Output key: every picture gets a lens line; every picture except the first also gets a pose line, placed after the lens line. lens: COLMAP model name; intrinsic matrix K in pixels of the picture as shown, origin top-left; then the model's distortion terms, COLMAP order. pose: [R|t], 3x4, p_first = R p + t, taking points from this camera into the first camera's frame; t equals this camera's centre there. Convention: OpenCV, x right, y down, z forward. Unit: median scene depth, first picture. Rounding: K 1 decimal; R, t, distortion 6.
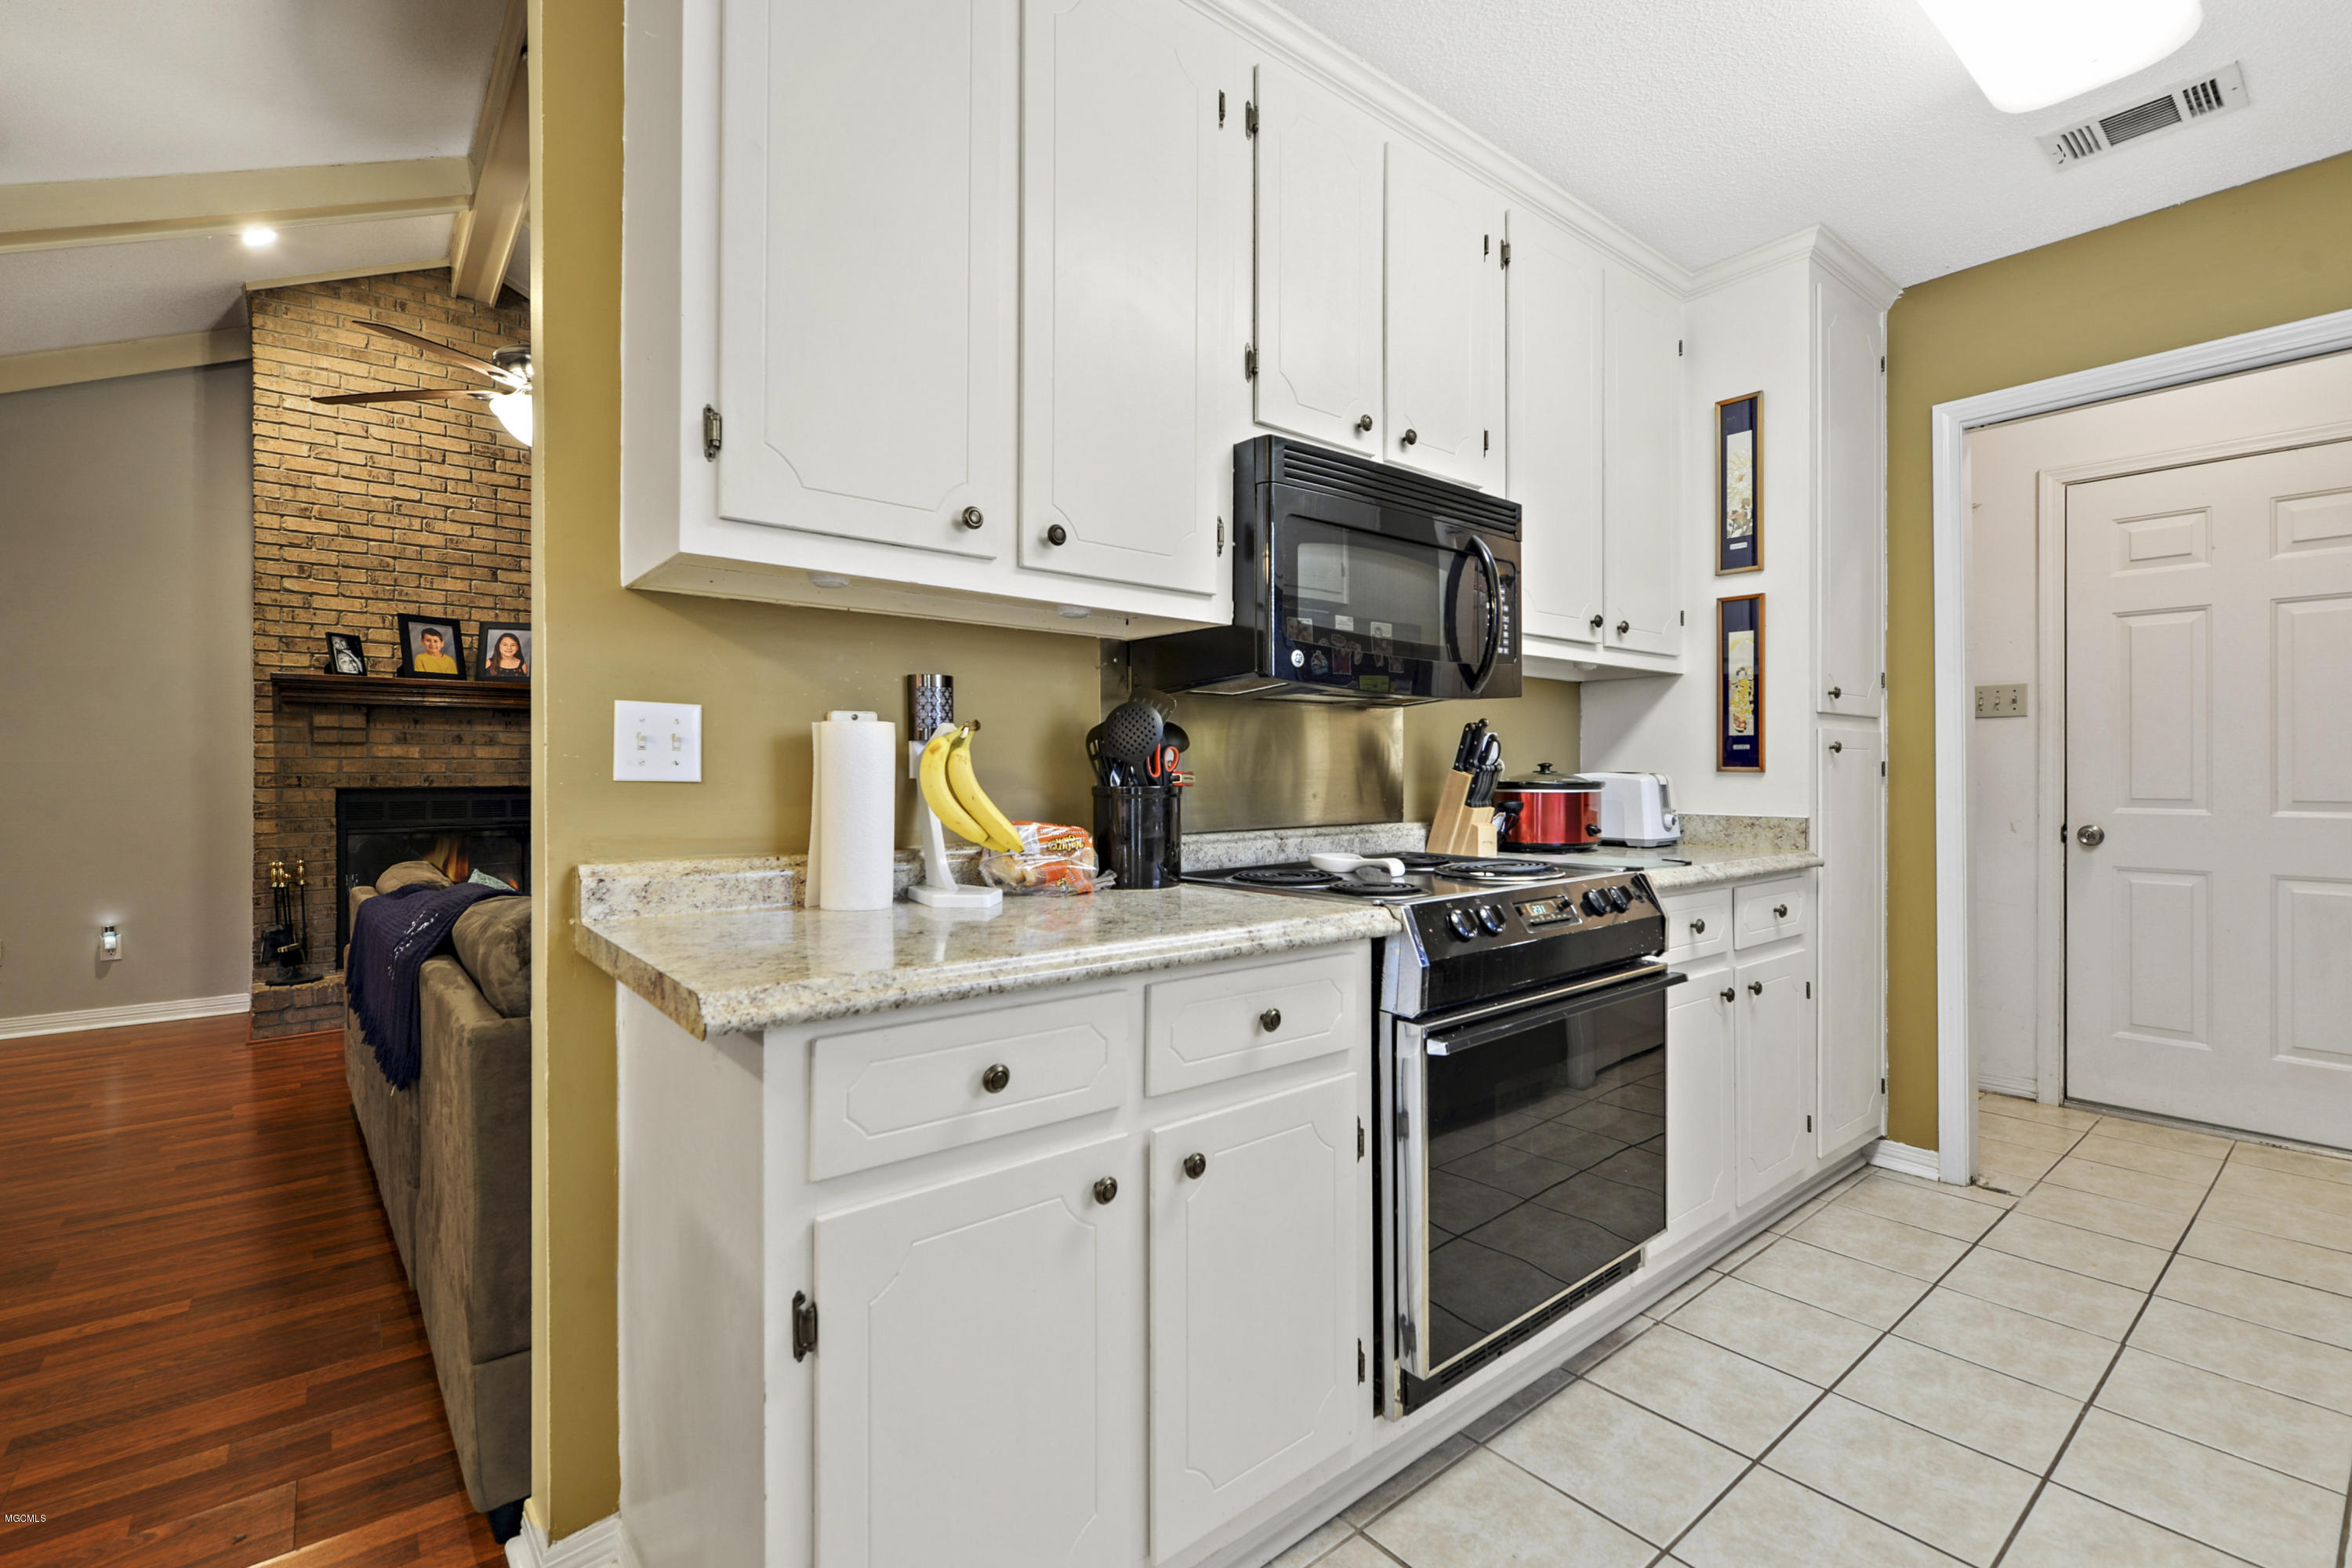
lens RADIAL K [[1078.6, 0, 1255.7], [0, 1078.6, 774.0], [0, 0, 1]] dist [0.002892, 0.000655]
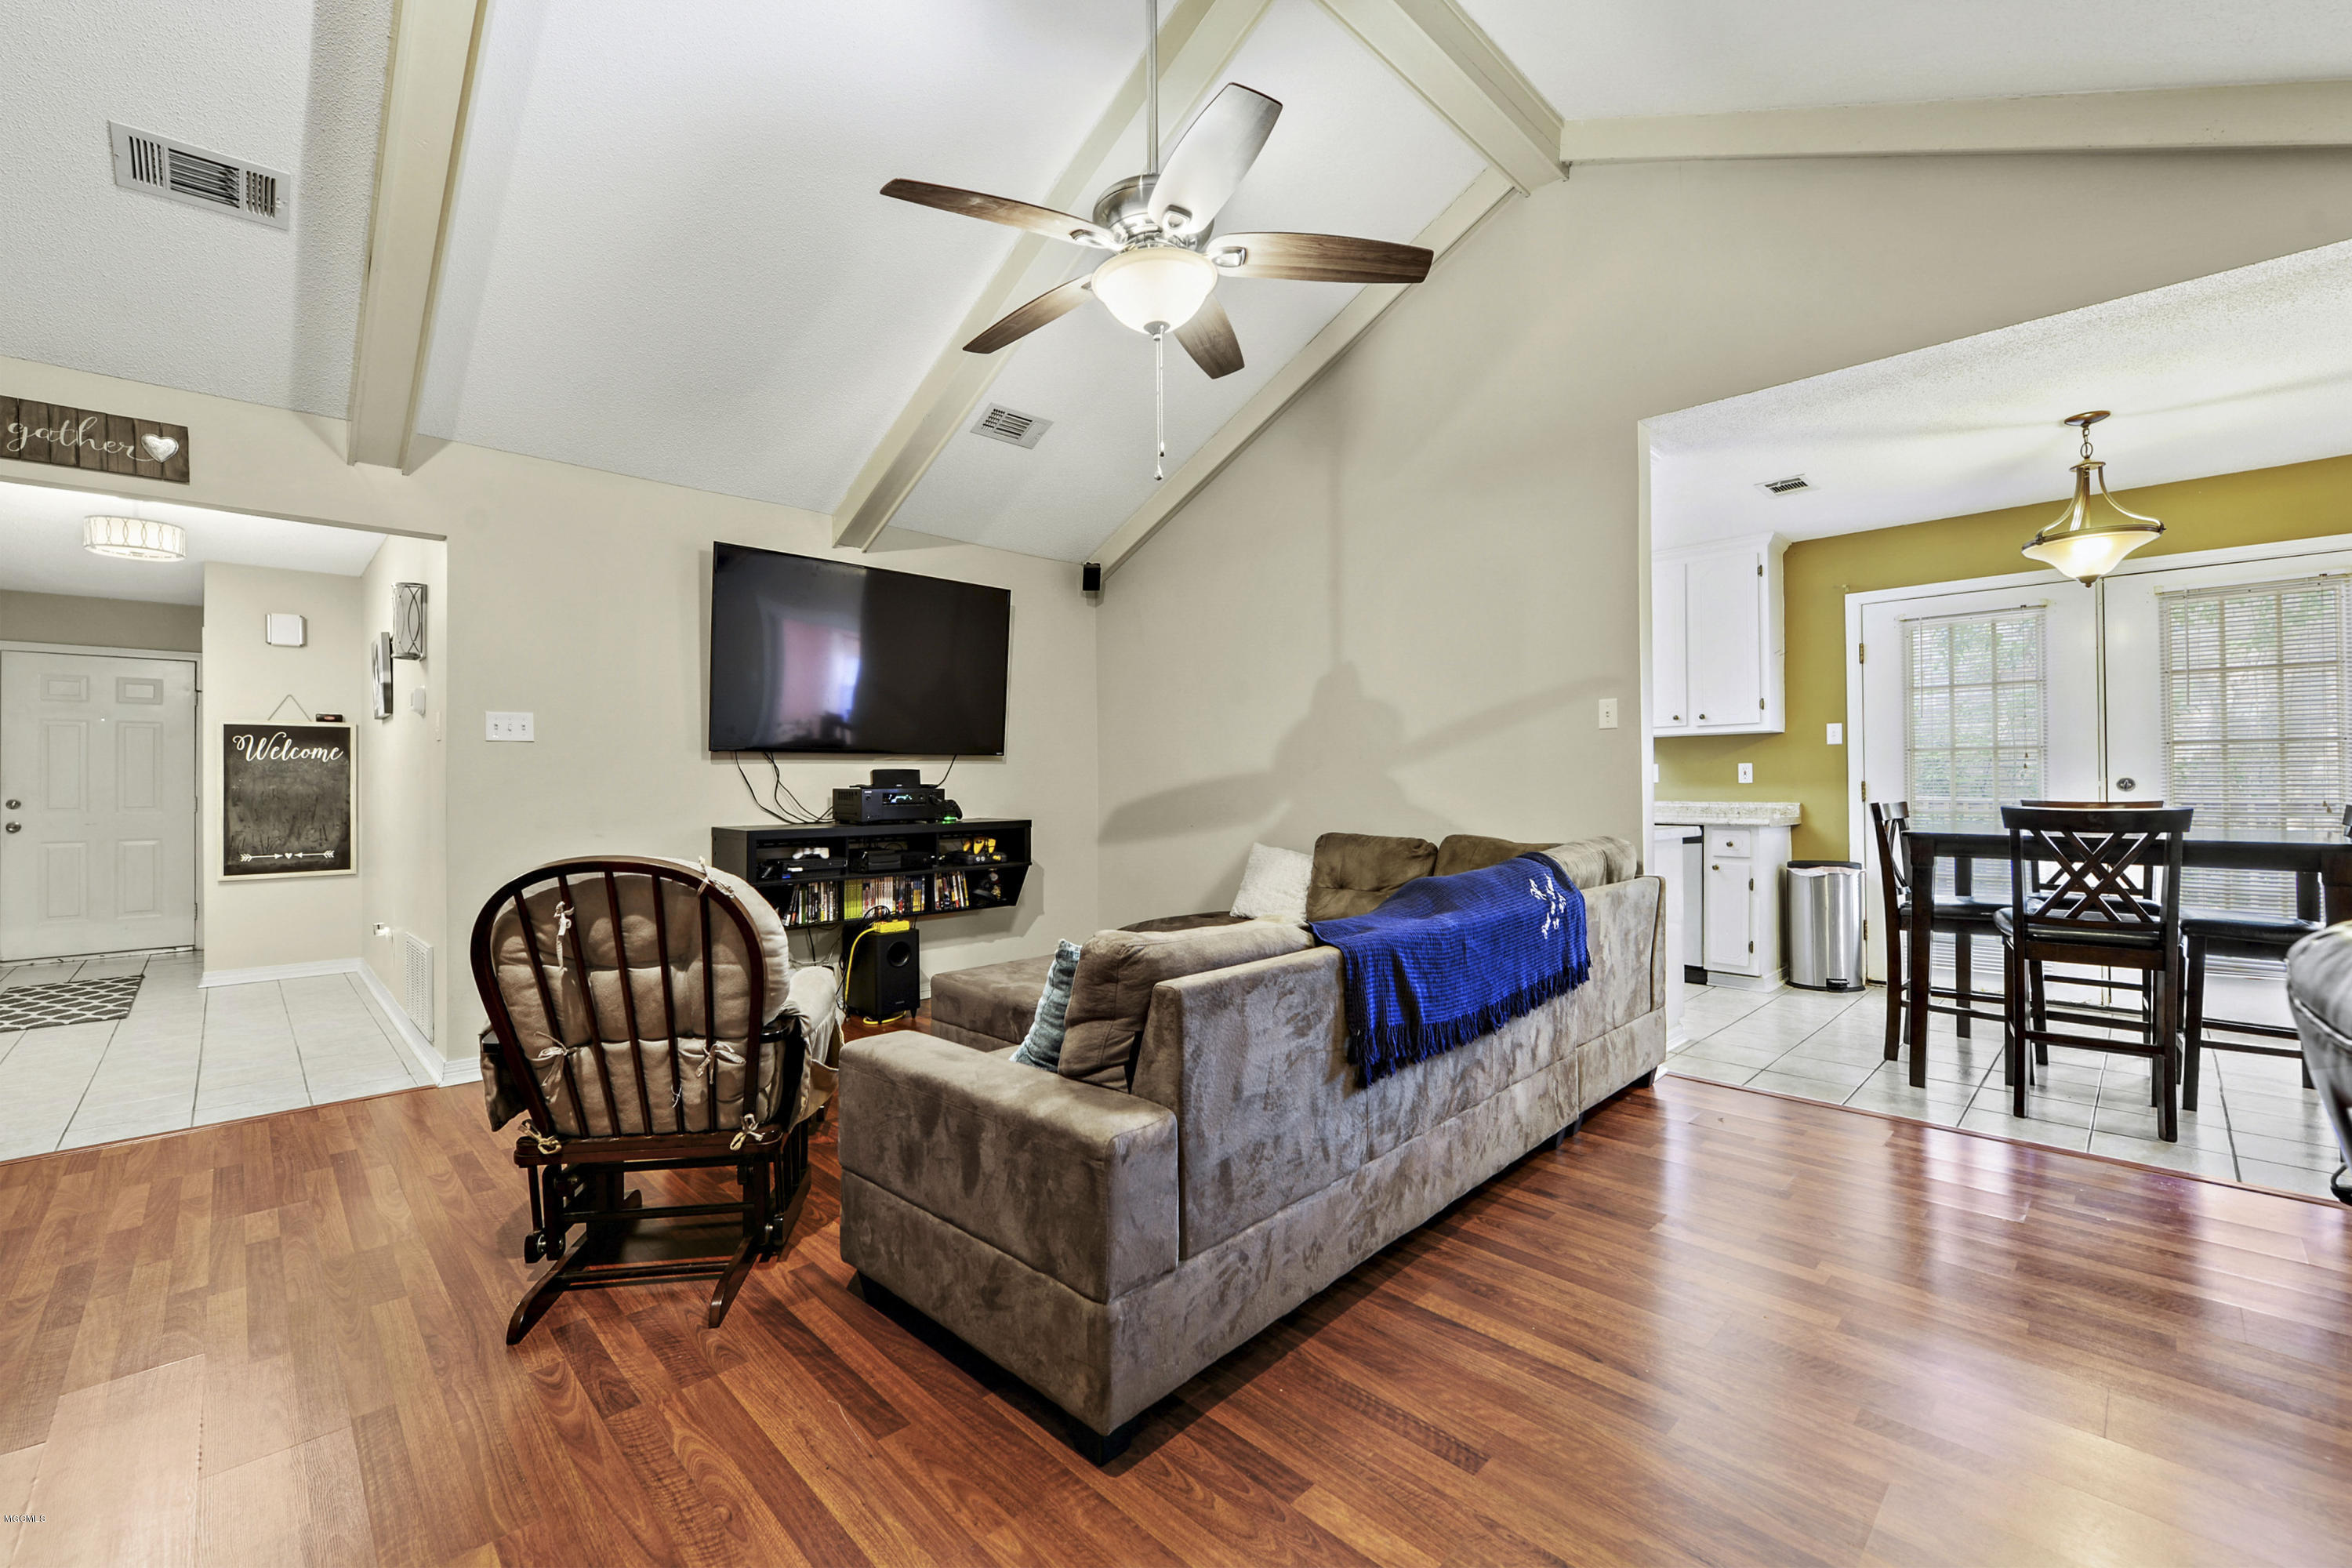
lens RADIAL K [[958.0, 0, 1156.4], [0, 958.0, 782.8], [0, 0, 1]] dist [-0.001308, -0.000465]
pose [[-0.083676, 0.008391, 0.996458, -0.977296], [0.006988, 0.999945, -0.007833, 0.007173], [-0.996468, 0.006308, -0.083730, 0.797361]]
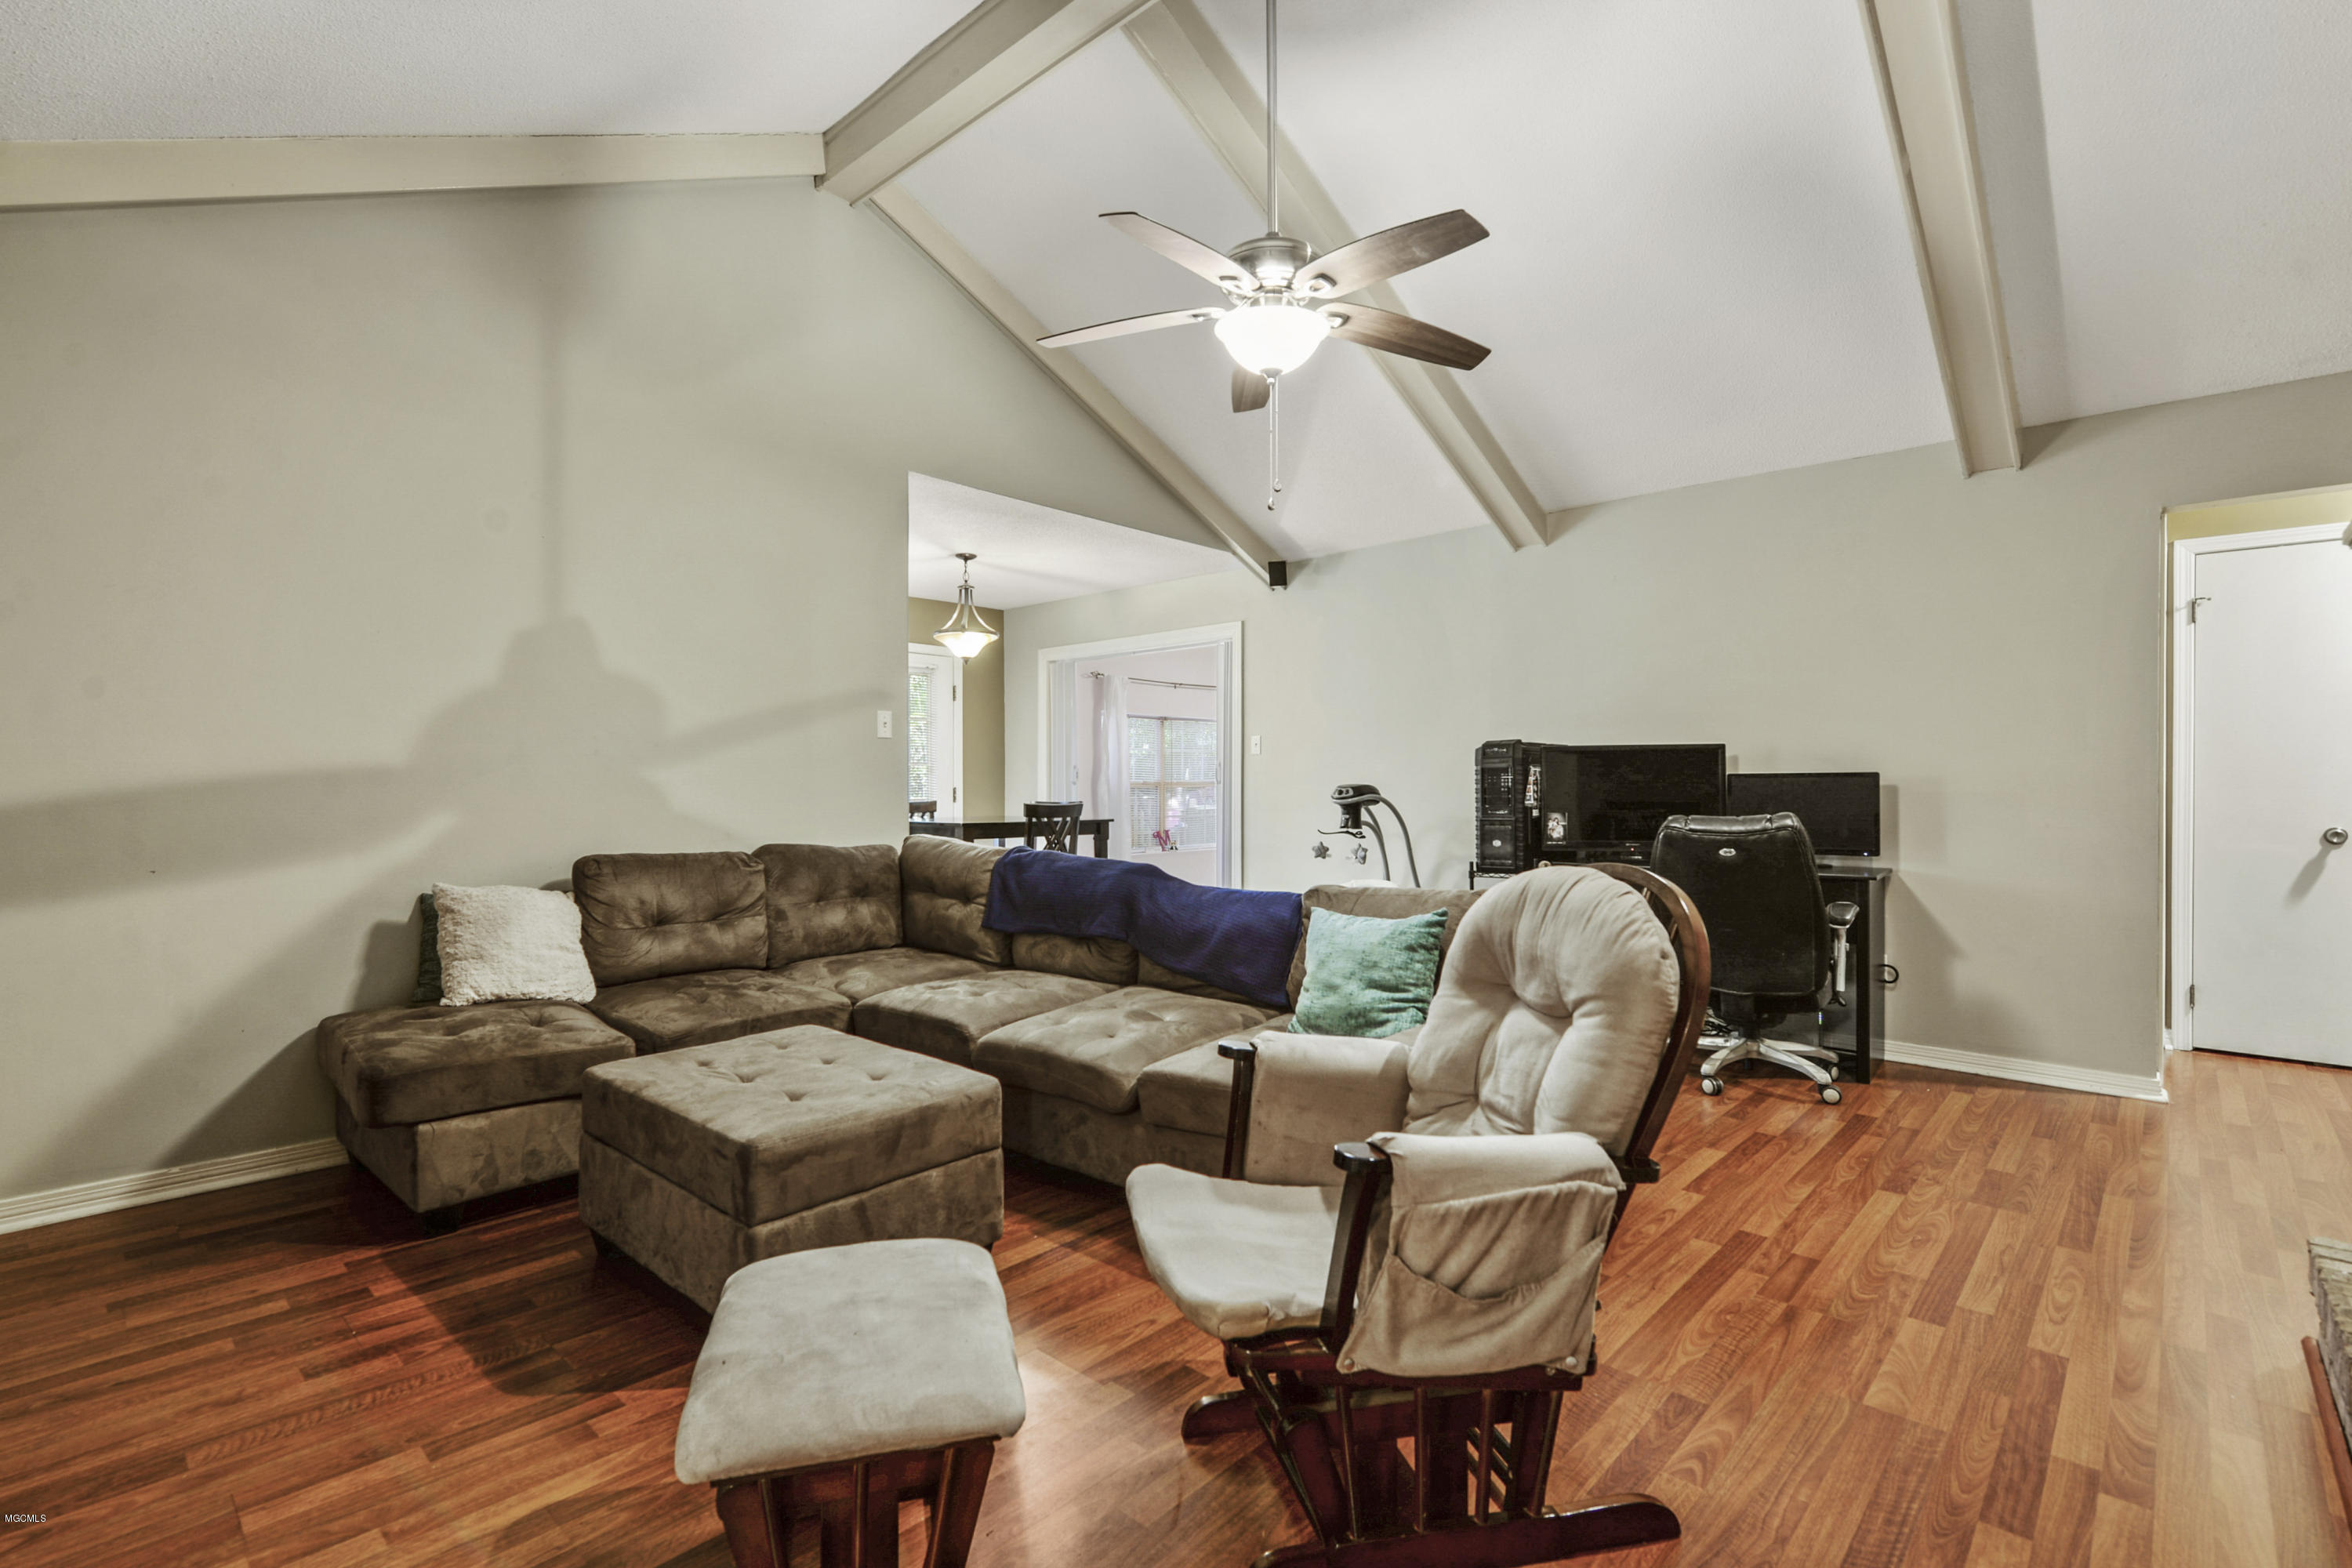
lens RADIAL K [[1078.6, 0, 1156.8], [0, 1078.6, 785.0], [0, 0, 1]] dist [0.002892, 0.000655]
pose [[-0.991769, 0.008989, -0.127727, -0.347221], [0.009353, 0.999954, -0.002254, 0.006359], [0.127701, -0.003430, -0.991807, 1.351074]]
